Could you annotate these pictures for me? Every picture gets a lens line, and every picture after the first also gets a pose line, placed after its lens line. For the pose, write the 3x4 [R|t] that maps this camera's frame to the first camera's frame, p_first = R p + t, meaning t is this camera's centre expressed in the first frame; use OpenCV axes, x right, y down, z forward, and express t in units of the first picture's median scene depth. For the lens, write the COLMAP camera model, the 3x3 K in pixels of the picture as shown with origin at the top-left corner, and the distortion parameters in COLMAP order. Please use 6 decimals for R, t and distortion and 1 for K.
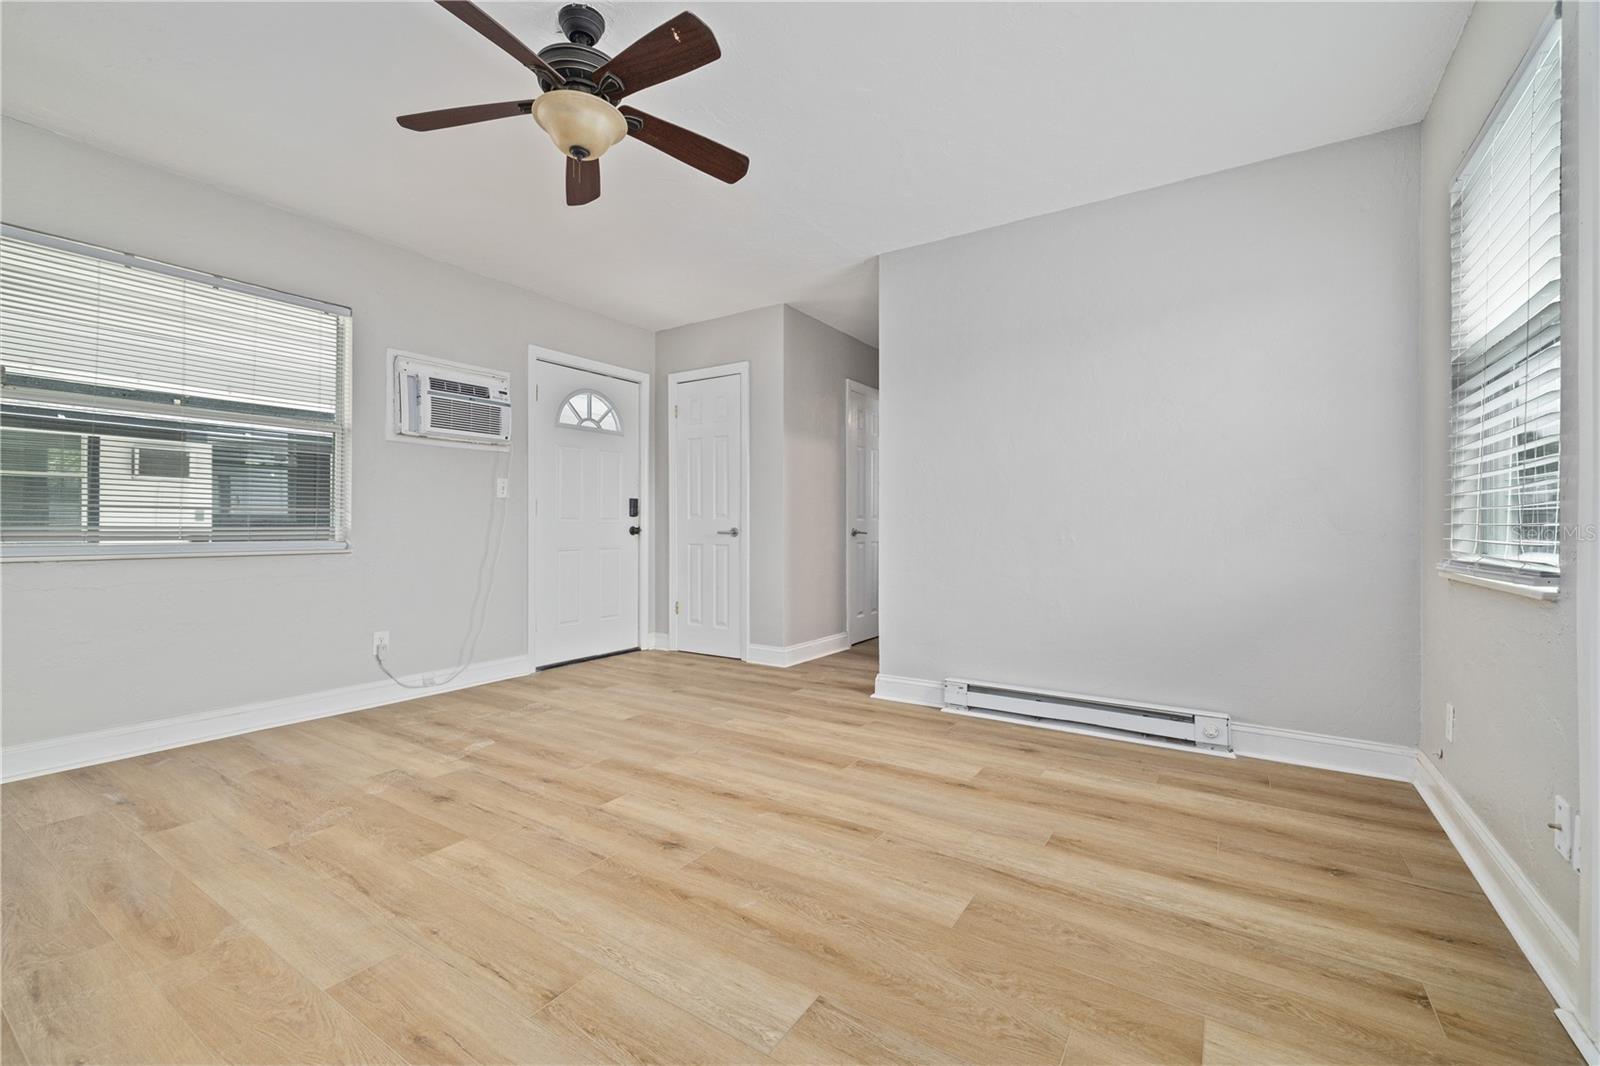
lens RADIAL K [[684.2, 0, 798.6], [0, 684.2, 527.2], [0, 0, 1]] dist [-0.000116, 0.000616]
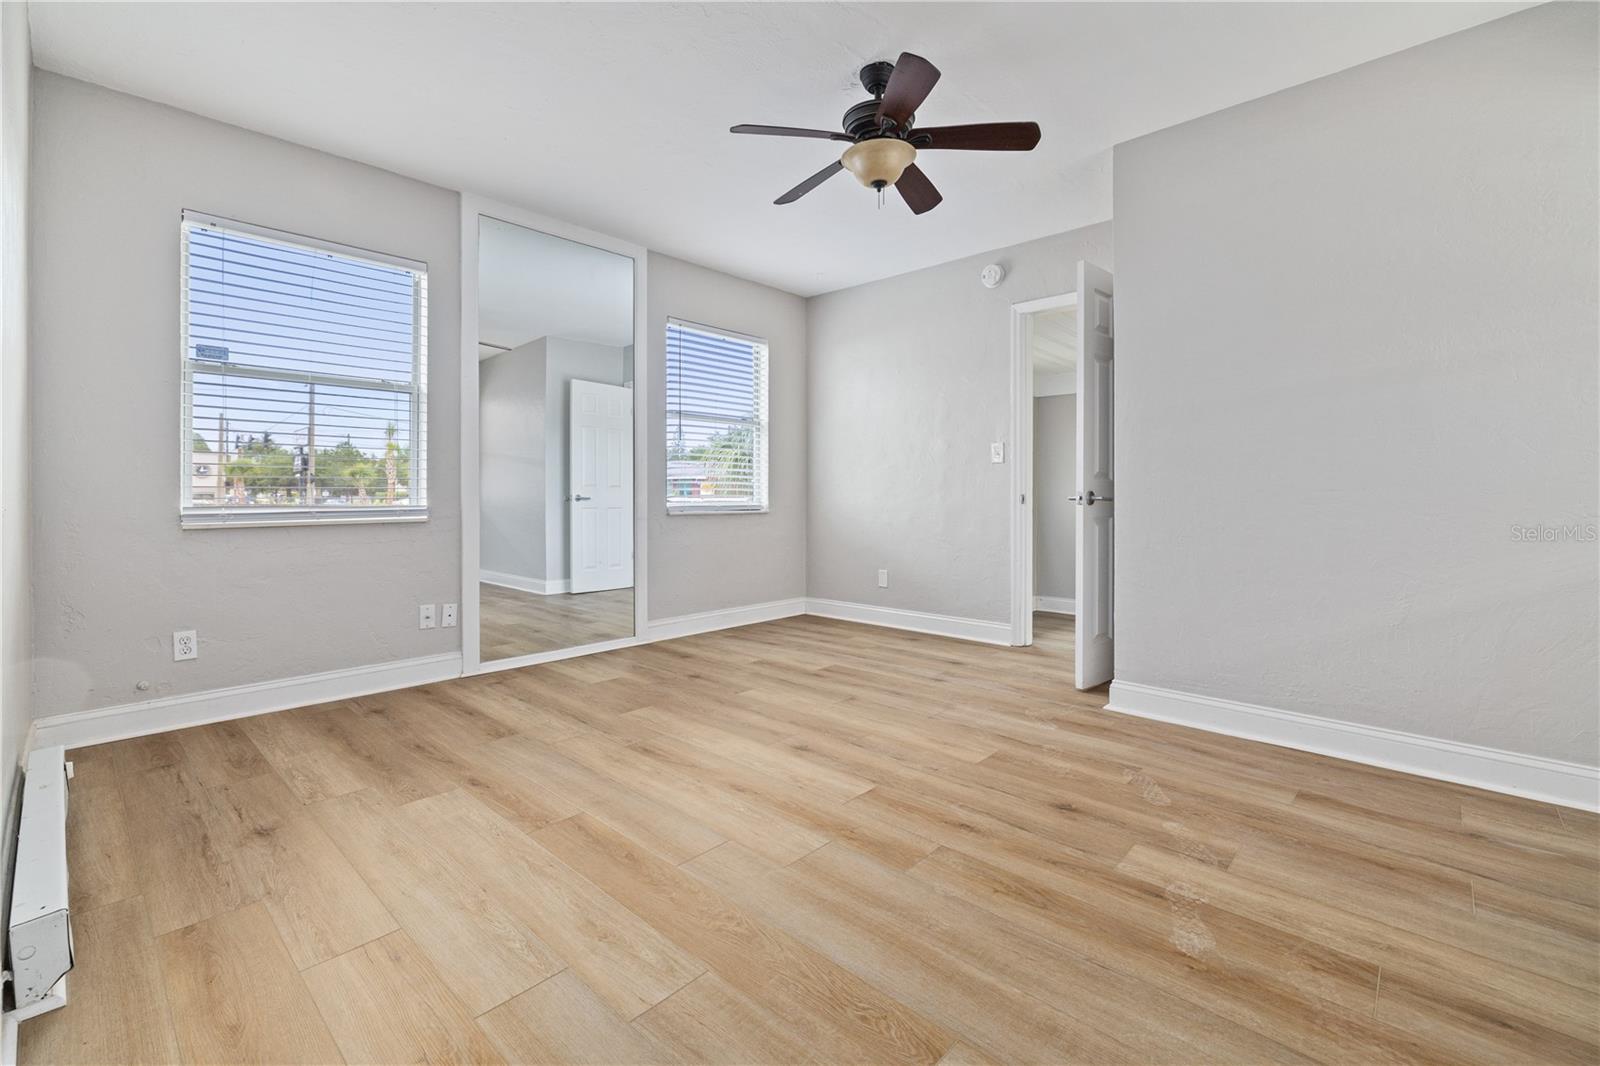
lens RADIAL K [[684.2, 0, 829.3], [0, 684.2, 495.6], [0, 0, 1]] dist [-0.000116, 0.000616]
pose [[-0.991554, -0.004323, 0.129626, -0.304401], [-0.003406, 0.999968, 0.007293, -0.000263], [-0.129653, 0.006790, -0.991536, 1.710196]]
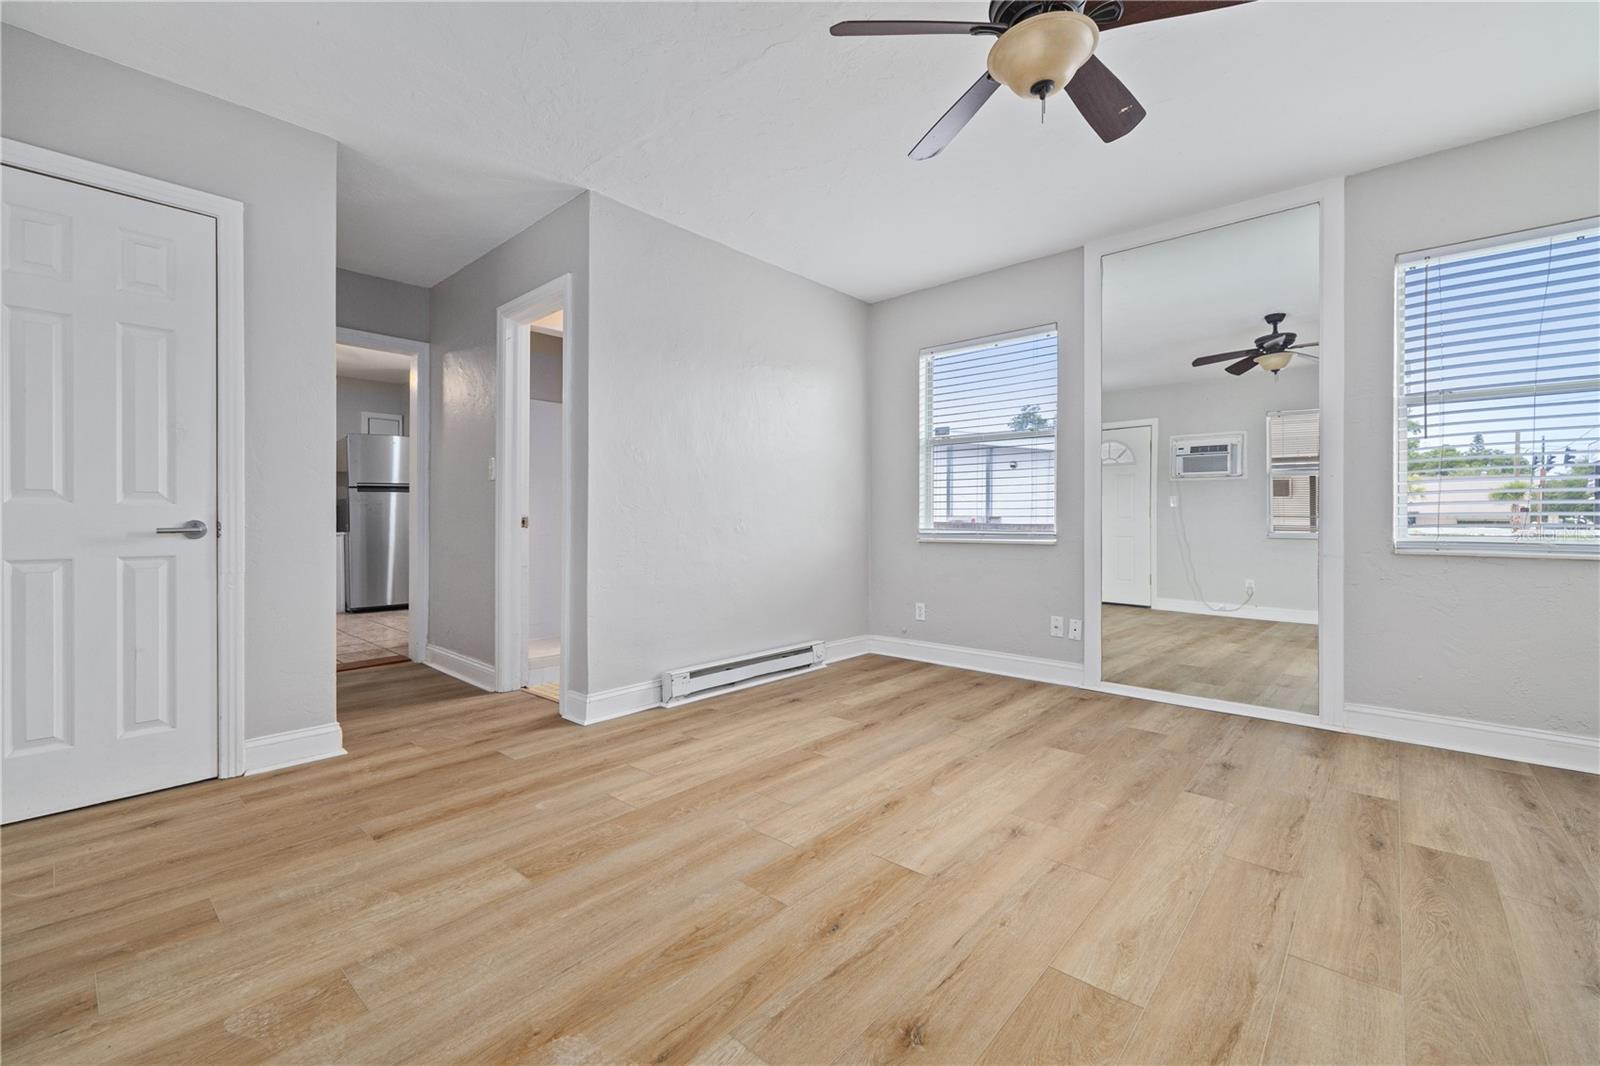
lens RADIAL K [[684.2, 0, 773.0], [0, 684.2, 521.2], [0, 0, 1]] dist [-0.000116, 0.000616]
pose [[0.149538, -0.005930, 0.988738, -0.955334], [0.003074, 0.999980, 0.005532, -0.001222], [-0.988751, 0.002212, 0.149553, 0.929415]]
